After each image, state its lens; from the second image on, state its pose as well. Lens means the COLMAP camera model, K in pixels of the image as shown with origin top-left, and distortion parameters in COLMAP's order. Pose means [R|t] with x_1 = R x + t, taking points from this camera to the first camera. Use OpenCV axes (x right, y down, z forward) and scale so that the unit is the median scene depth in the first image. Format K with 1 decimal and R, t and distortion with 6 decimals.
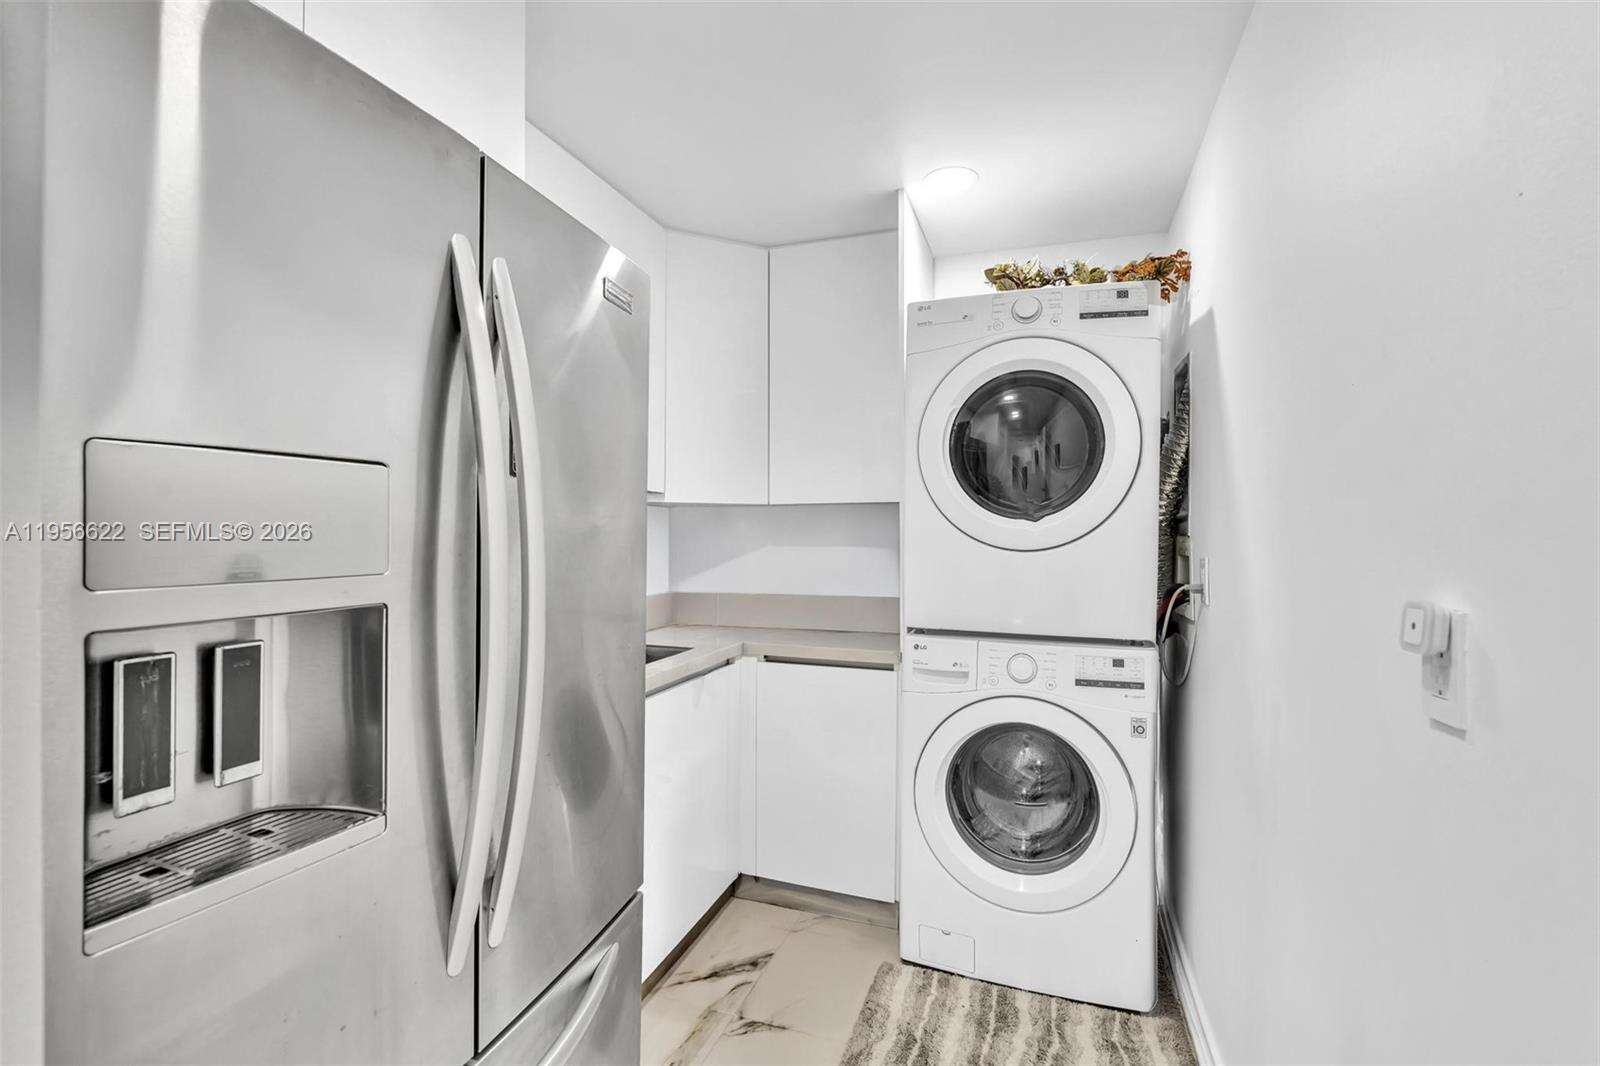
lens RADIAL K [[722.6, 0, 801.4], [0, 722.6, 537.3], [0, 0, 1]] dist [-0.008944, 0.003546]
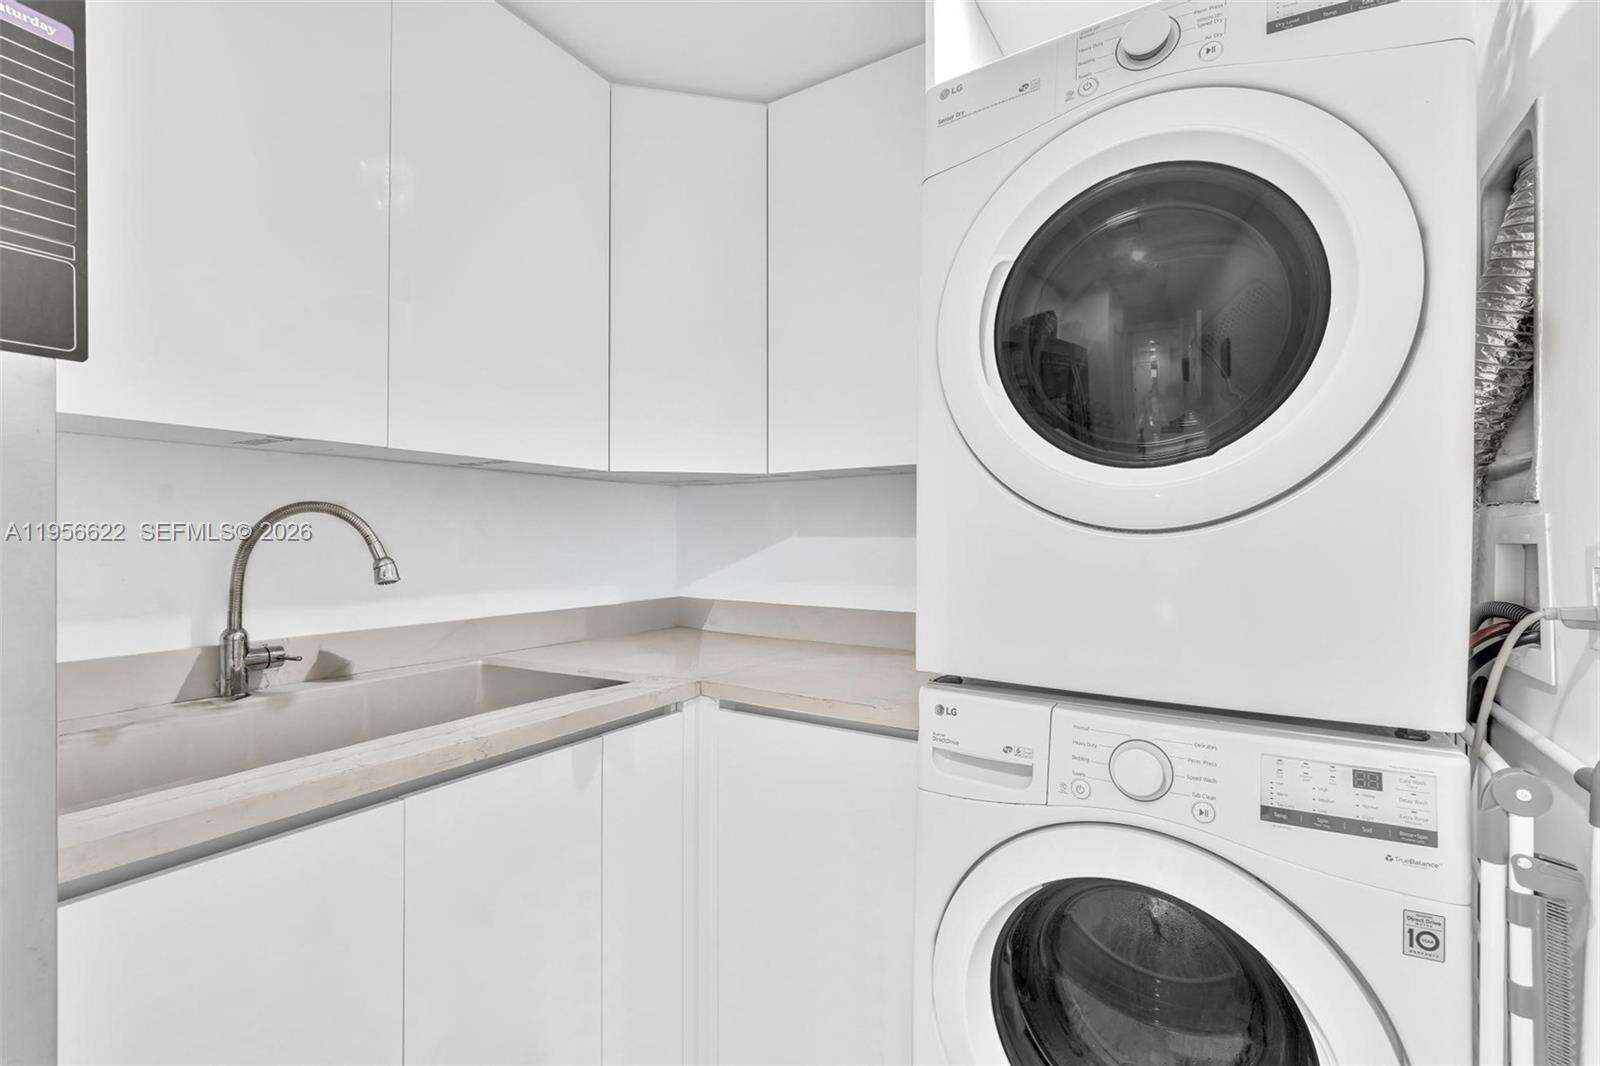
lens RADIAL K [[722.6, 0, 793.5], [0, 722.6, 532.5], [0, 0, 1]] dist [-0.008944, 0.003546]
pose [[0.976335, 0.000619, -0.216265, 0.173937], [-0.003077, 0.999934, -0.011028, 0.024181], [0.216244, 0.011432, 0.976272, 0.449545]]
